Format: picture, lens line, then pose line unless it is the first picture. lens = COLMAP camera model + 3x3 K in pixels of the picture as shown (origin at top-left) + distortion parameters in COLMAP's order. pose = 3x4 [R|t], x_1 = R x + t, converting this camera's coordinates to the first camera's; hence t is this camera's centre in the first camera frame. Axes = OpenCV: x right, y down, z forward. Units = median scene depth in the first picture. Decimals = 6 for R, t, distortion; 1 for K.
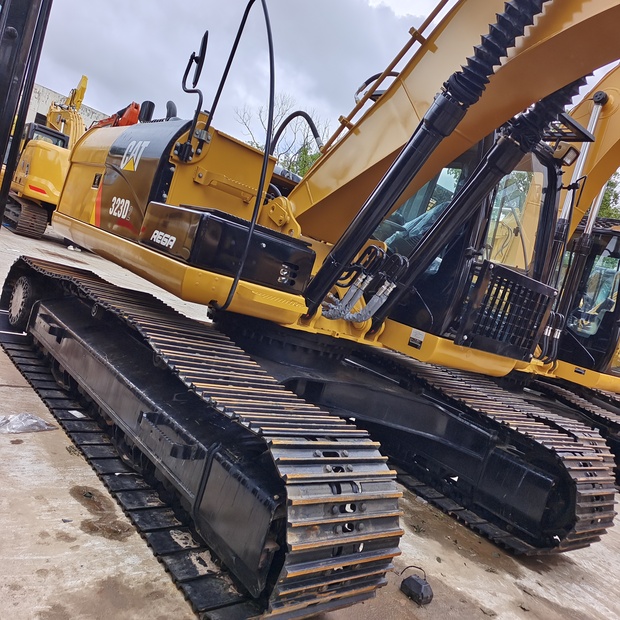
lens RADIAL K [[563.0, 0, 315.8], [0, 563.0, 316.7], [0, 0, 1]] dist [0.032118, 0.014166]
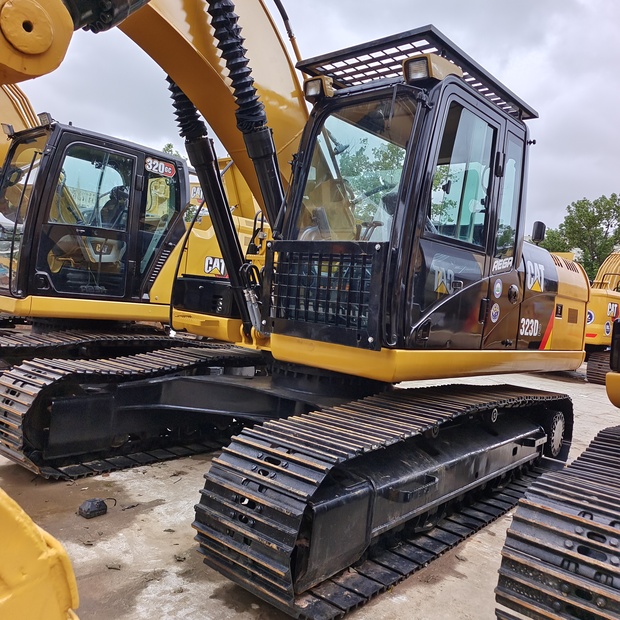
lens RADIAL K [[564.4, 0, 316.0], [0, 564.4, 319.9], [0, 0, 1]] dist [0.028224, 0.012718]
pose [[0.195365, -0.255195, -0.946947, 1.179780], [-0.132552, 0.949822, -0.283317, 0.290626], [0.971732, 0.180870, 0.151735, 0.926344]]
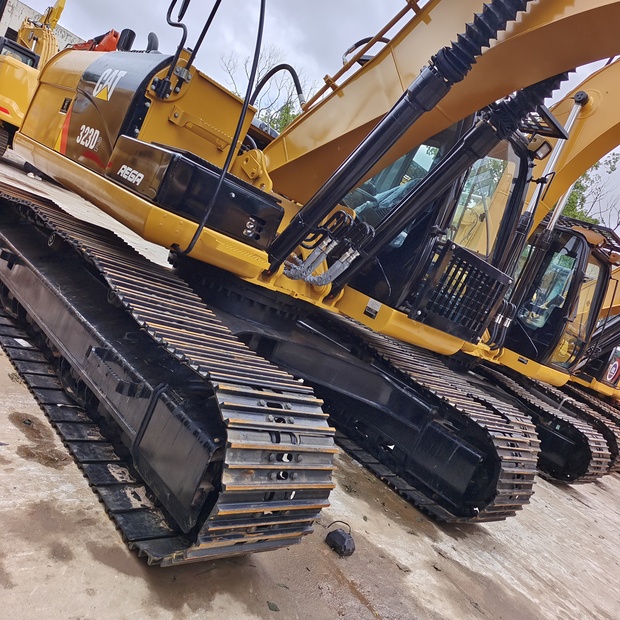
lens RADIAL K [[564.4, 0, 316.0], [0, 564.4, 319.9], [0, 0, 1]] dist [0.028224, 0.012718]
pose [[0.990033, 0.119853, 0.073955, 0.004190], [-0.124323, 0.990480, 0.059108, 0.011896], [-0.066166, -0.067714, 0.995508, -0.013434]]
